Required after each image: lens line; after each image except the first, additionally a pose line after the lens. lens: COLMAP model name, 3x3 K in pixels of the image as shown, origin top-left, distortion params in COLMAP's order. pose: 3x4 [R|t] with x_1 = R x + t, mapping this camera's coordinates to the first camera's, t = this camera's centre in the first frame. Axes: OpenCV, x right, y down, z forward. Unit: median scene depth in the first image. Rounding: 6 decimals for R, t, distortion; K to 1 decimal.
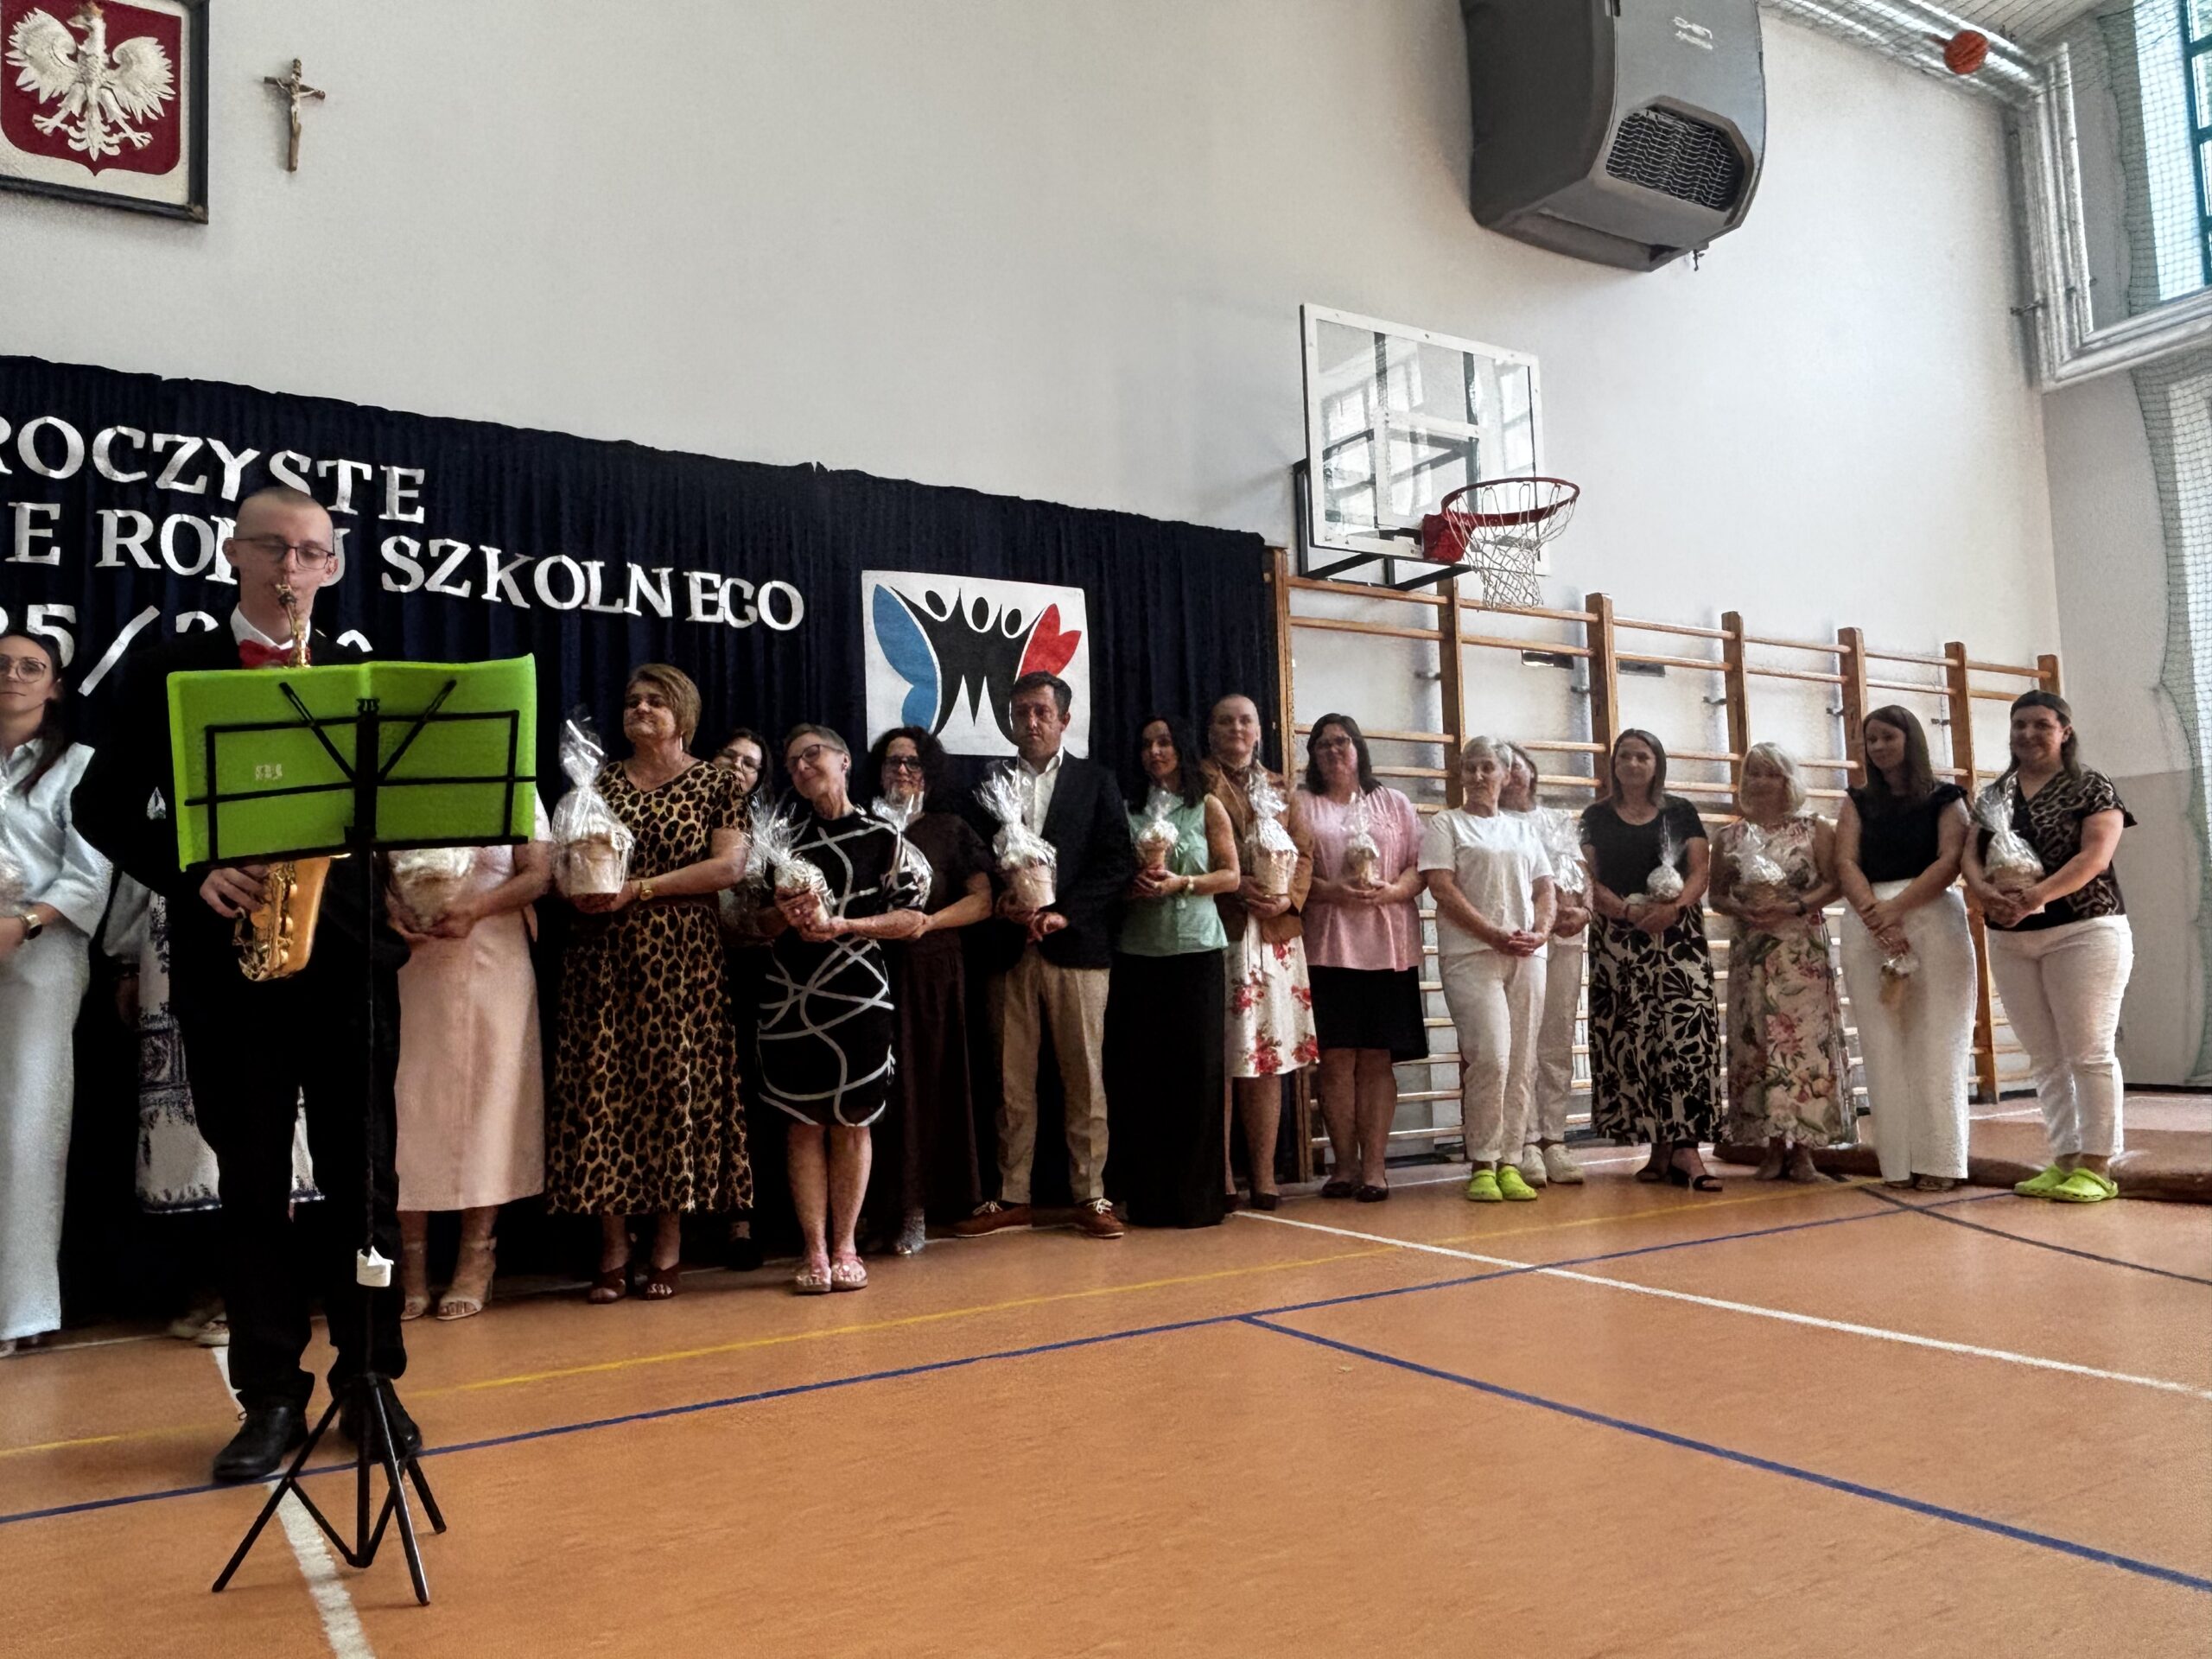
lens RADIAL K [[1627.5, 0, 1087.2], [0, 1627.5, 830.5], [0, 0, 1]] dist [0.048304, -0.083965]
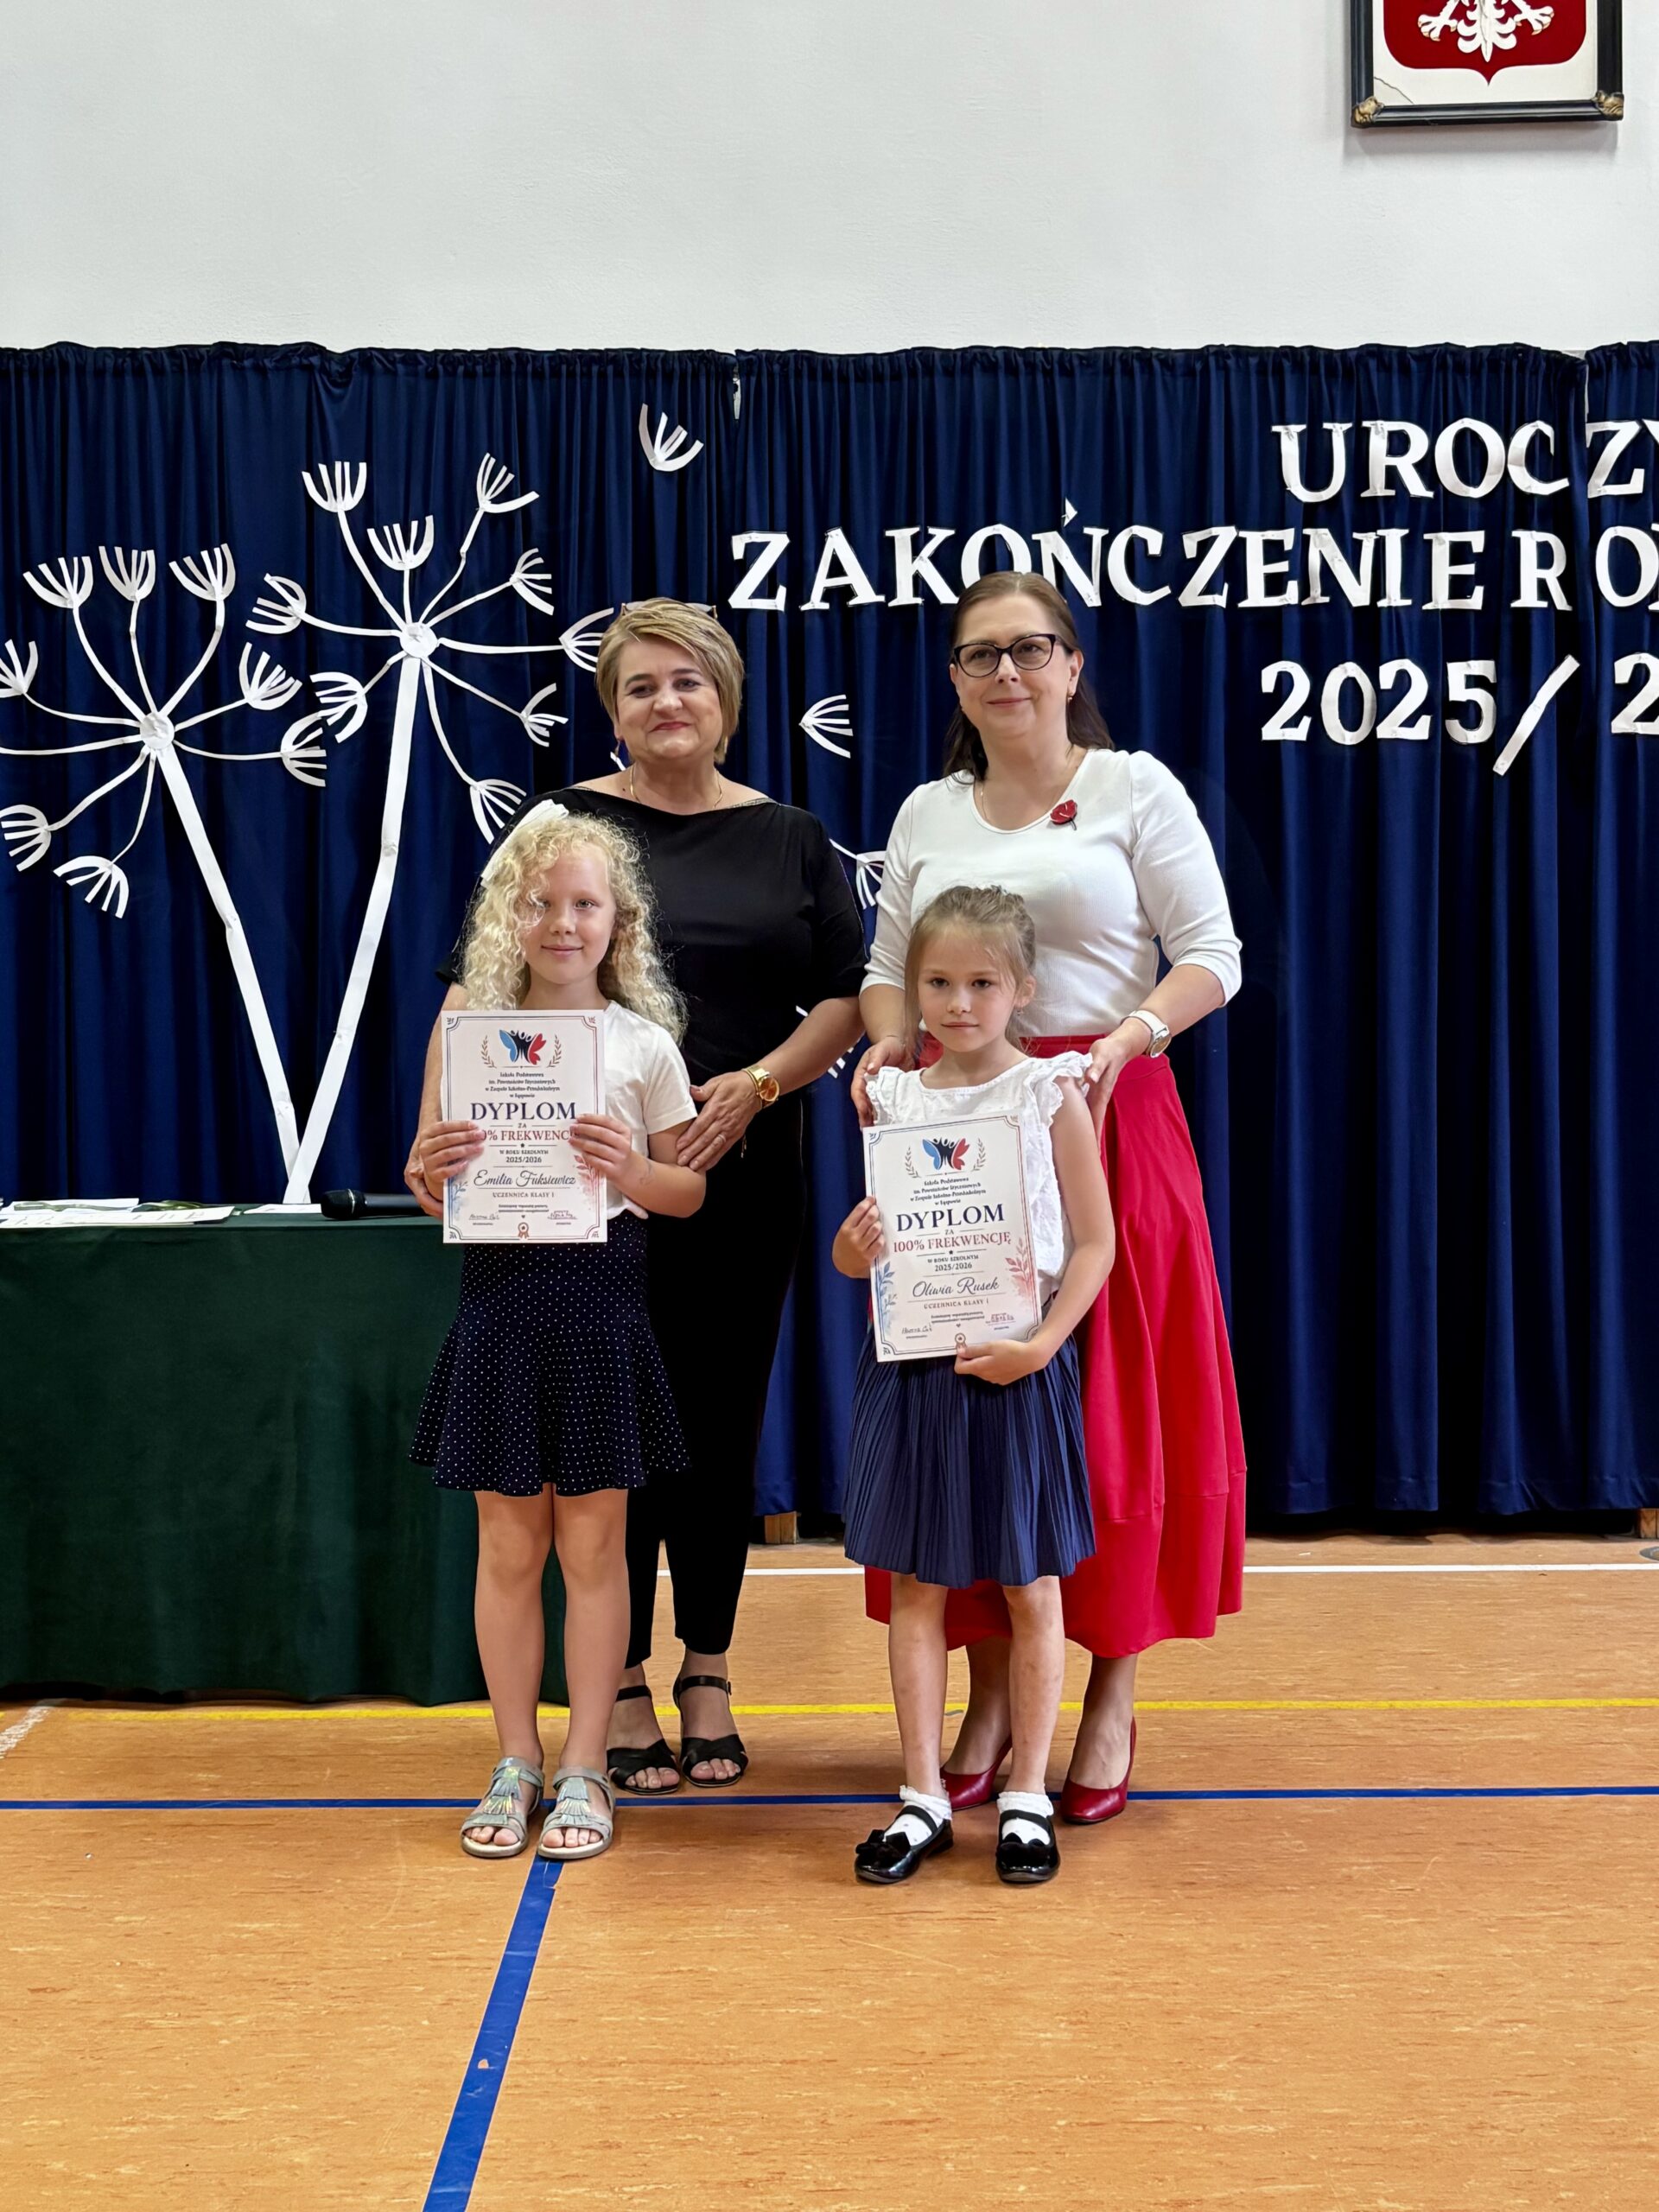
lens RADIAL K [[2505.7, 0, 830.0], [0, 2505.7, 1097.3], [0, 0, 1]] dist [0.117910, -0.290858]
pose [[0.860912, 0.032462, -0.507718, -0.228173], [0.027830, 0.993463, 0.110710, -0.060495], [0.507993, -0.109441, 0.854381, -0.206481]]
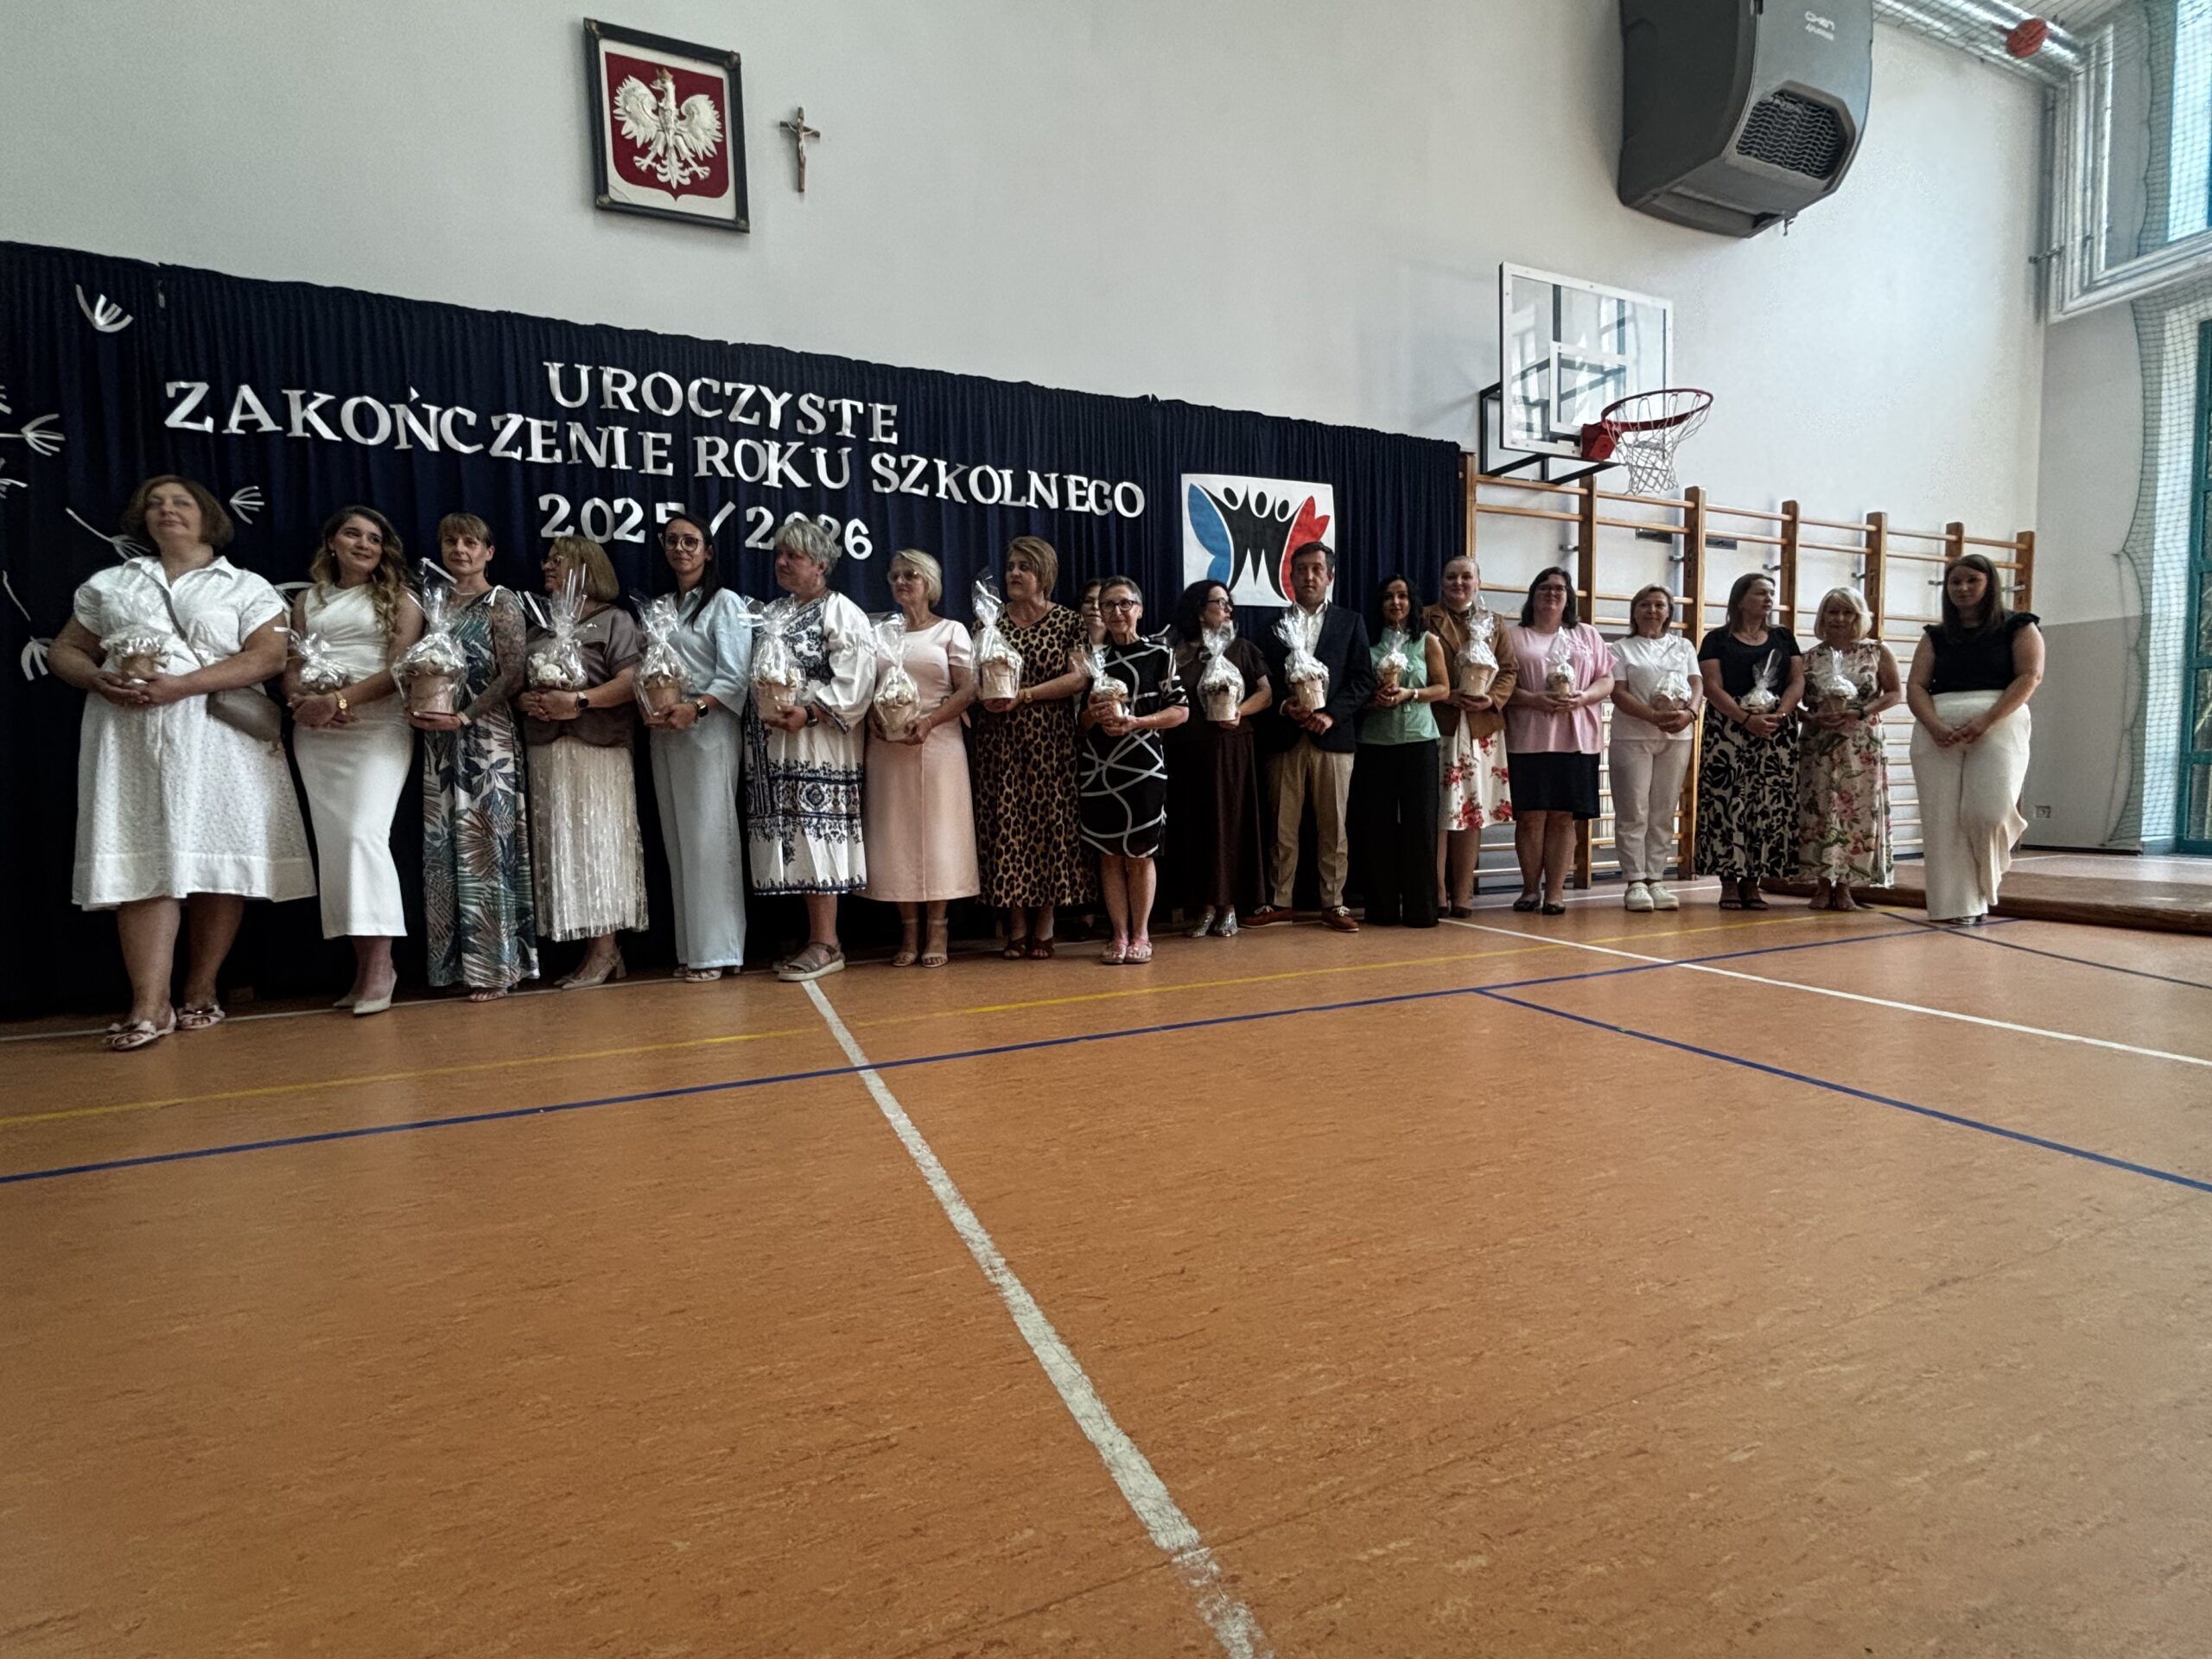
lens RADIAL K [[1003.0, 0, 1099.8], [0, 1003.0, 831.6], [0, 0, 1]] dist [-0.005130, 0.000352]
pose [[0.989450, 0.019788, -0.143514, -0.083777], [0.002177, 0.988485, 0.151305, 0.020391], [0.144856, -0.150021, 0.978014, 0.086911]]
